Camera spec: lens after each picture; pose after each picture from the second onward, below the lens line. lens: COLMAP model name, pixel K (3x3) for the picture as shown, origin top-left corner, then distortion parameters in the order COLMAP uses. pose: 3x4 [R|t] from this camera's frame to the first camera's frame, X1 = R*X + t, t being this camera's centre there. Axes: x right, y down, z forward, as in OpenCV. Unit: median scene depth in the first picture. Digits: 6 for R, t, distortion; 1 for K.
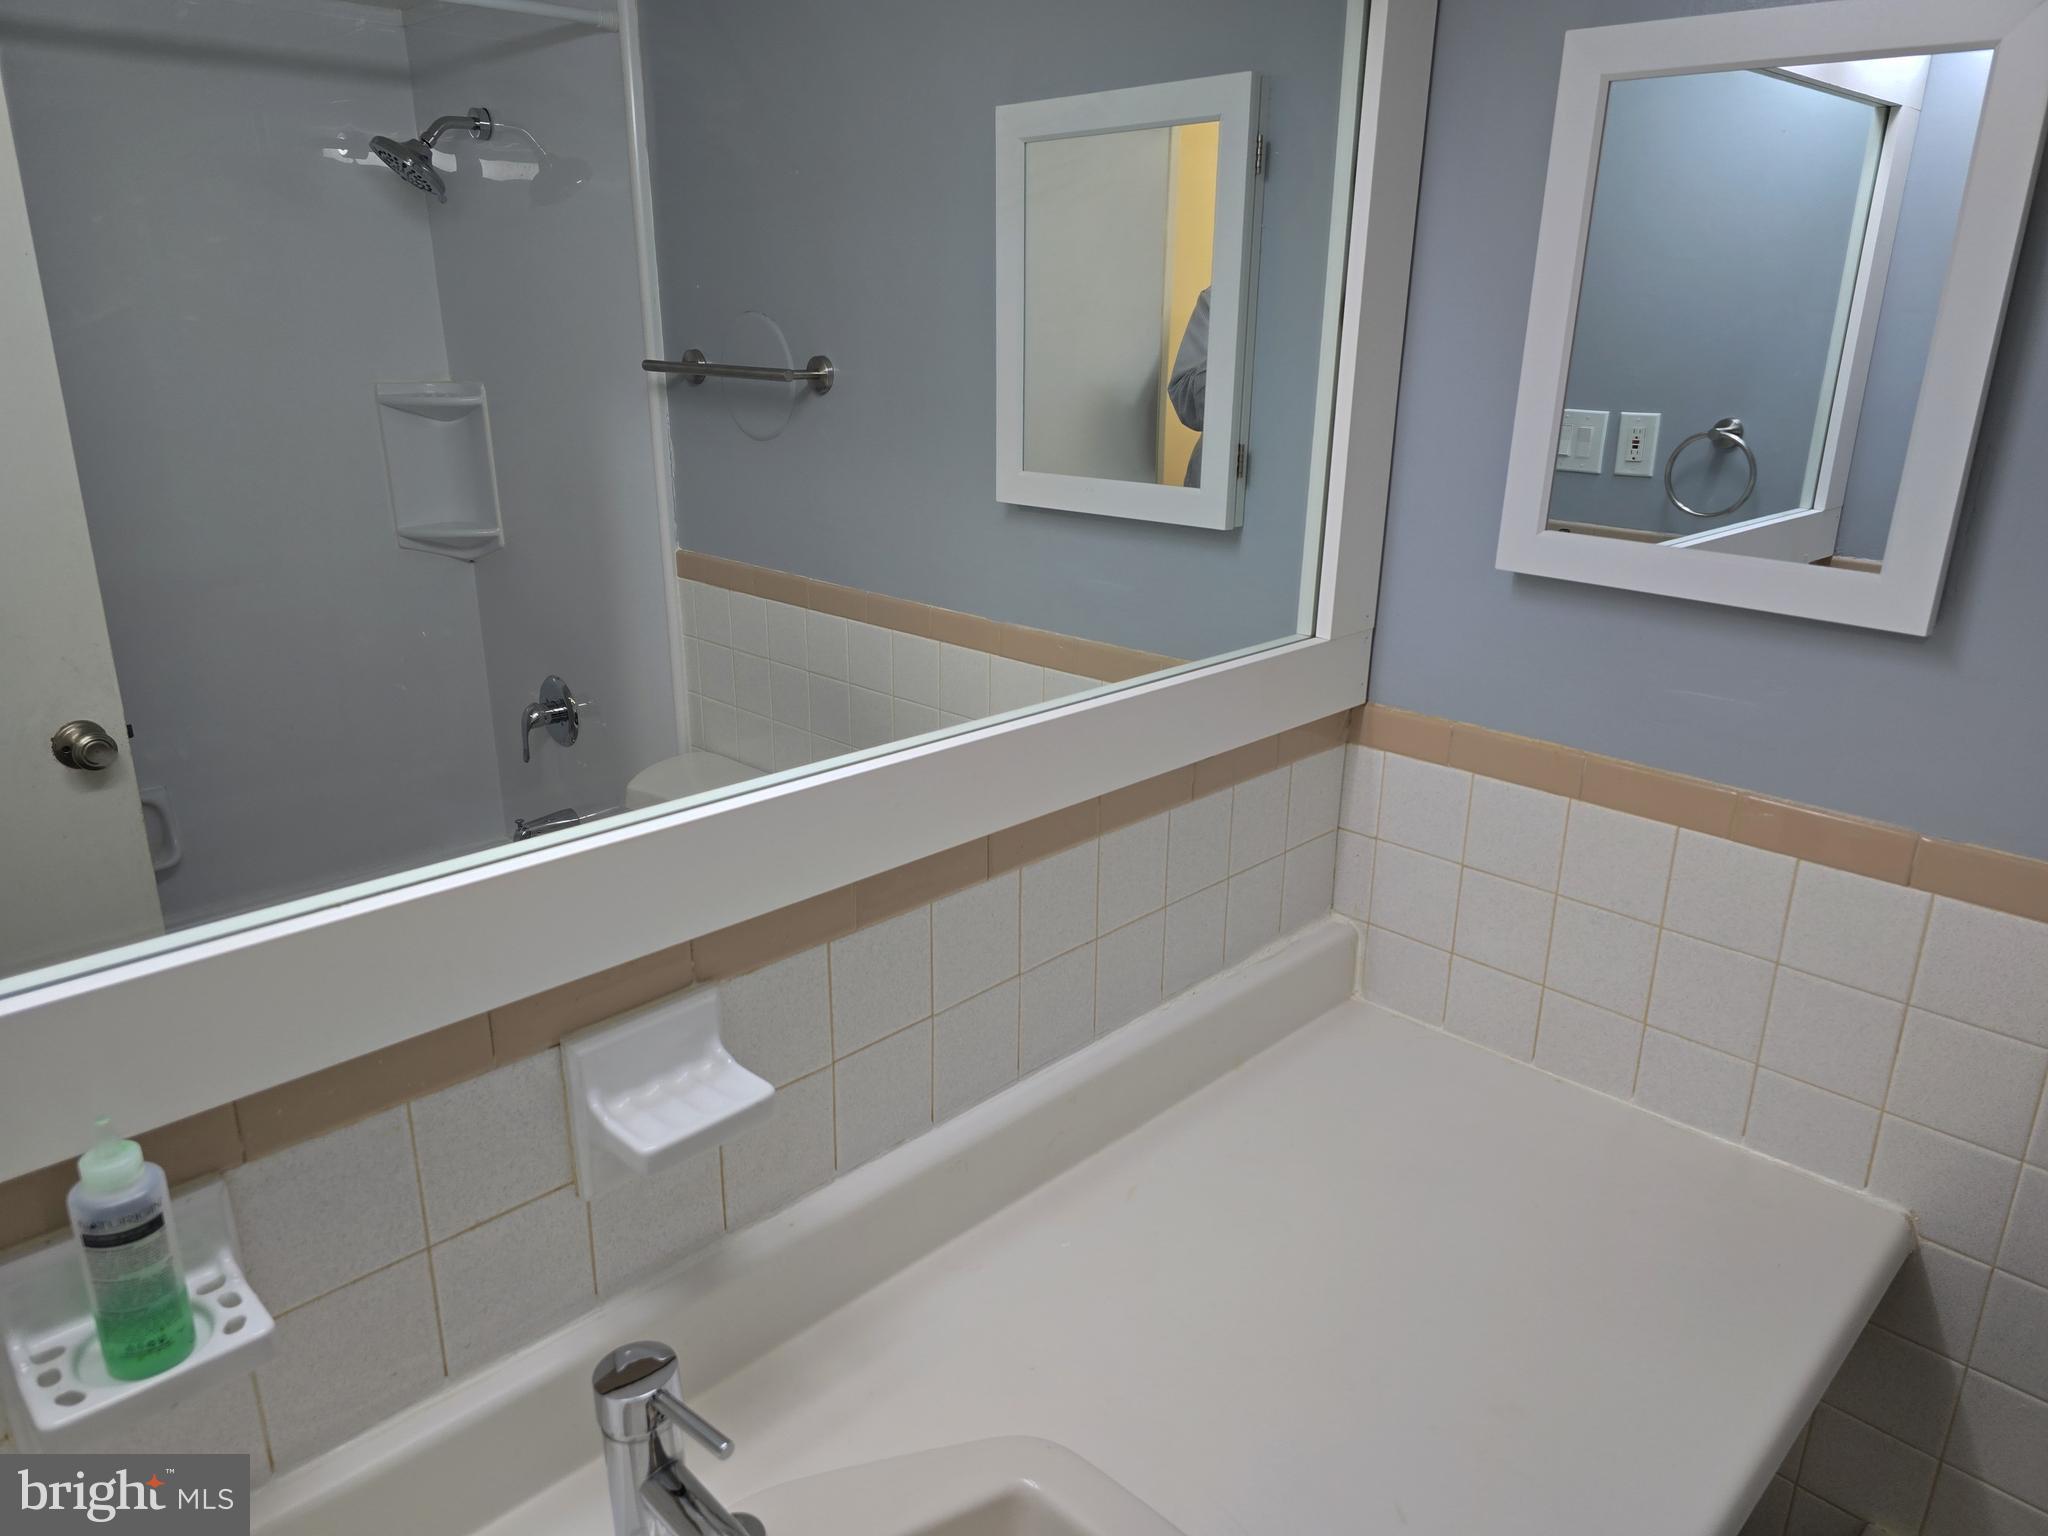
lens RADIAL K [[1389.4, 0, 1016.5], [0, 1389.4, 771.8], [0, 0, 1]] dist [0.068335, -0.061702]
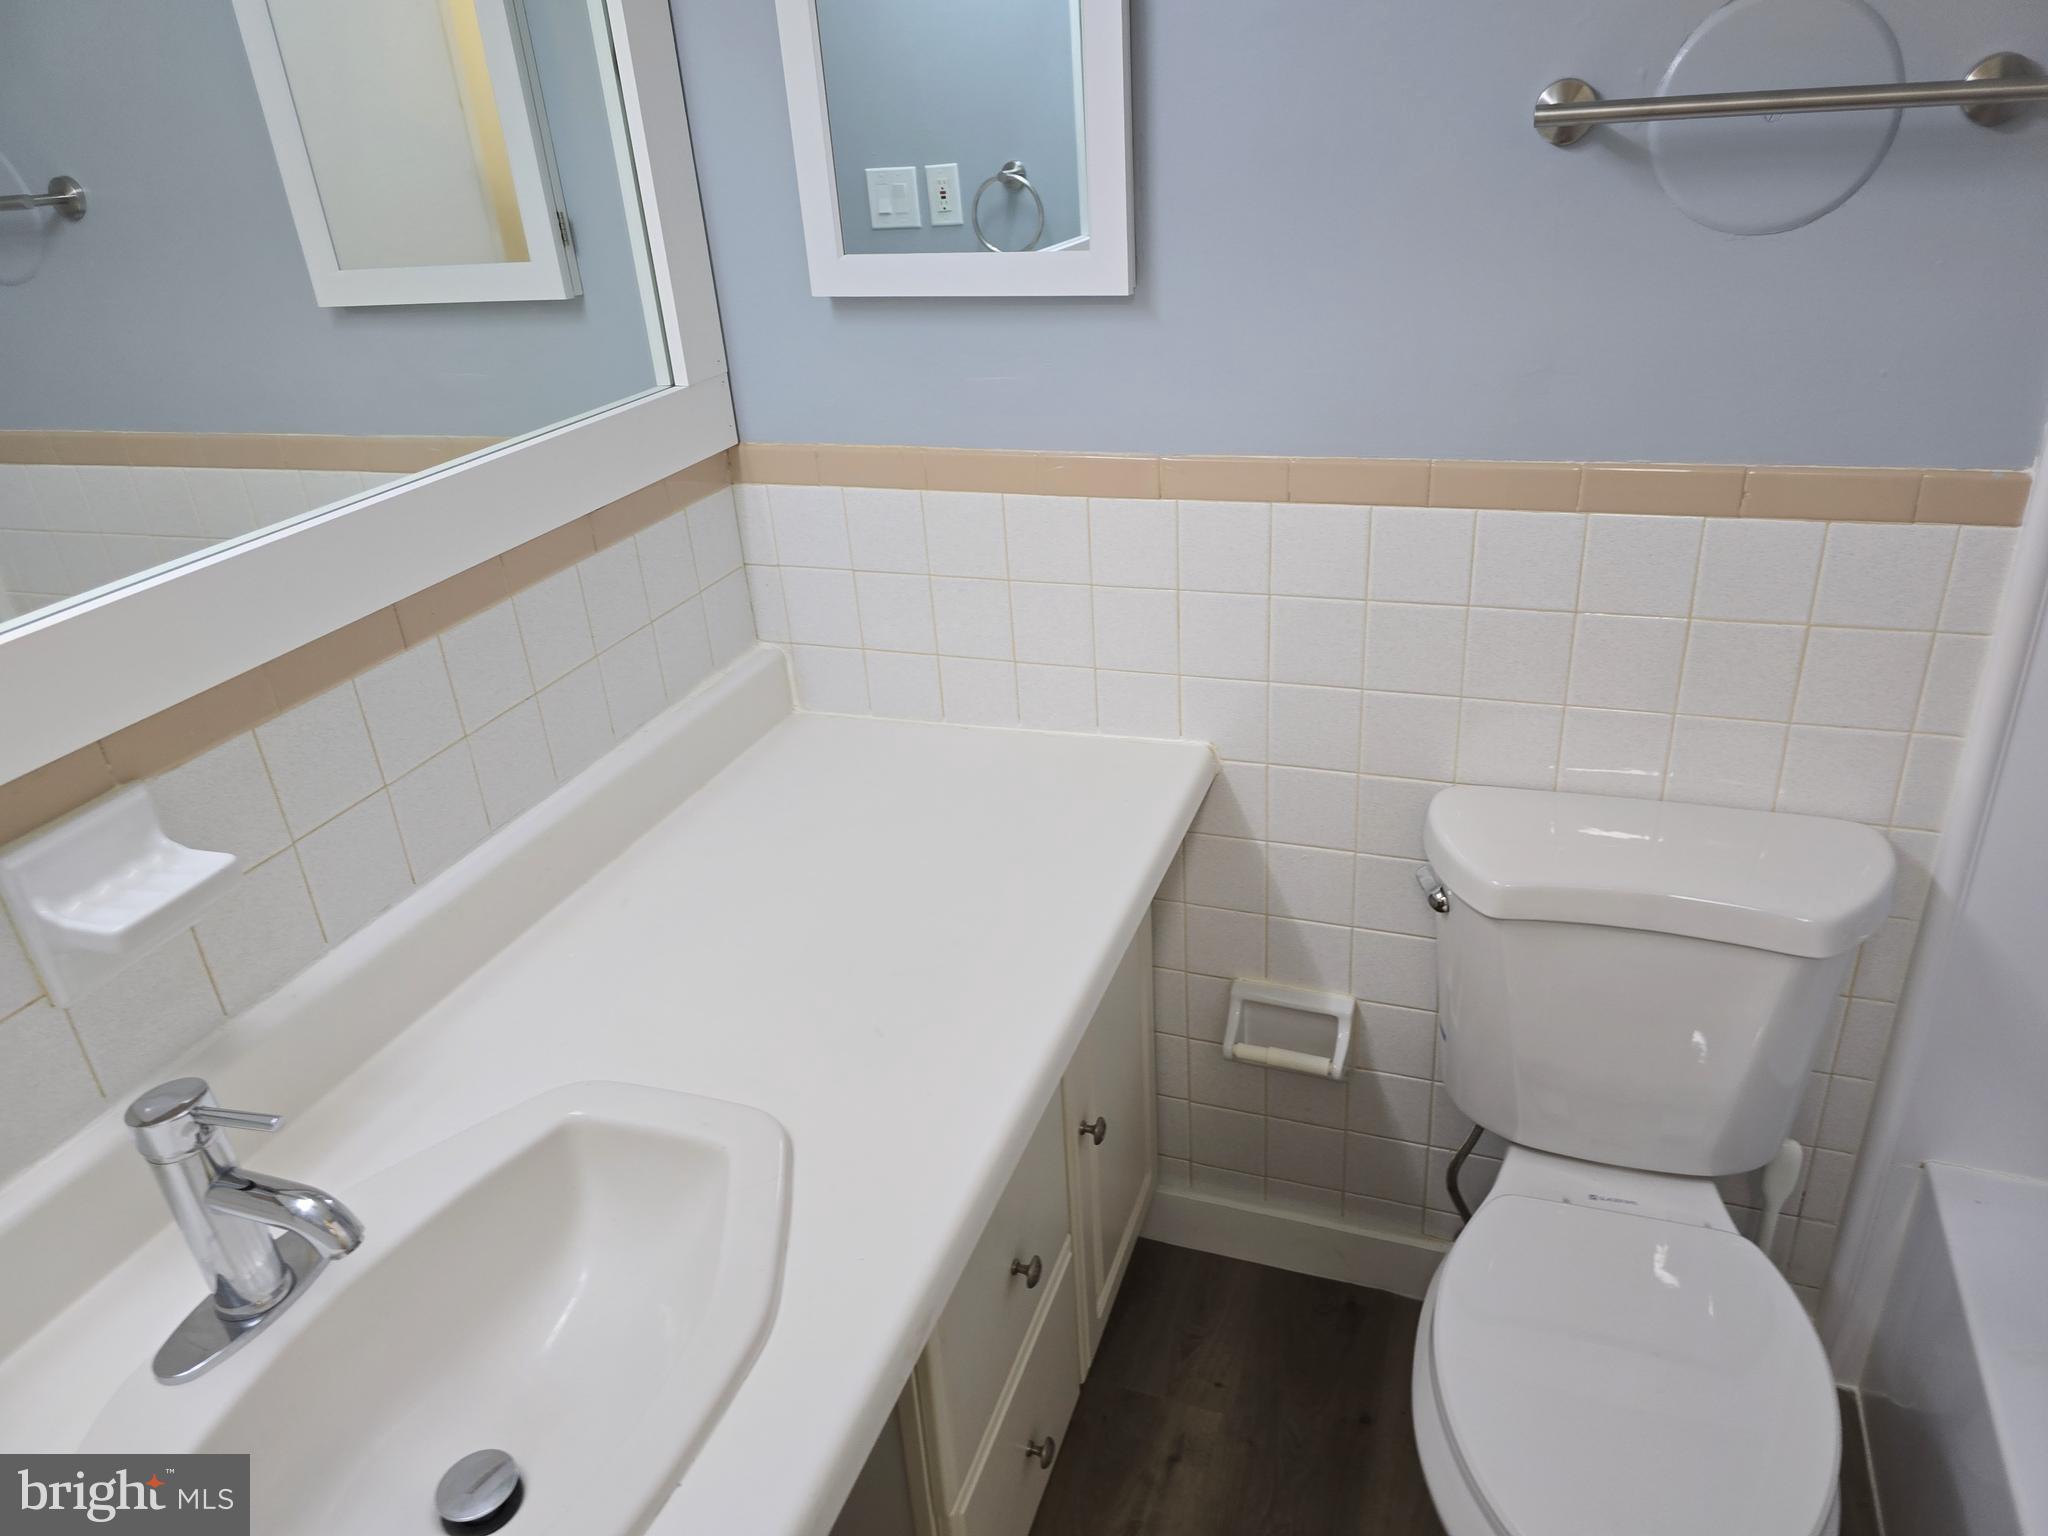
lens RADIAL K [[1388.2, 0, 1038.8], [0, 1388.2, 767.6], [0, 0, 1]] dist [0.053548, -0.057652]
pose [[0.899036, -0.252056, 0.358052, 0.005676], [0.205910, 0.965015, 0.162317, 0.068092], [-0.386439, -0.072203, 0.919485, -0.119953]]
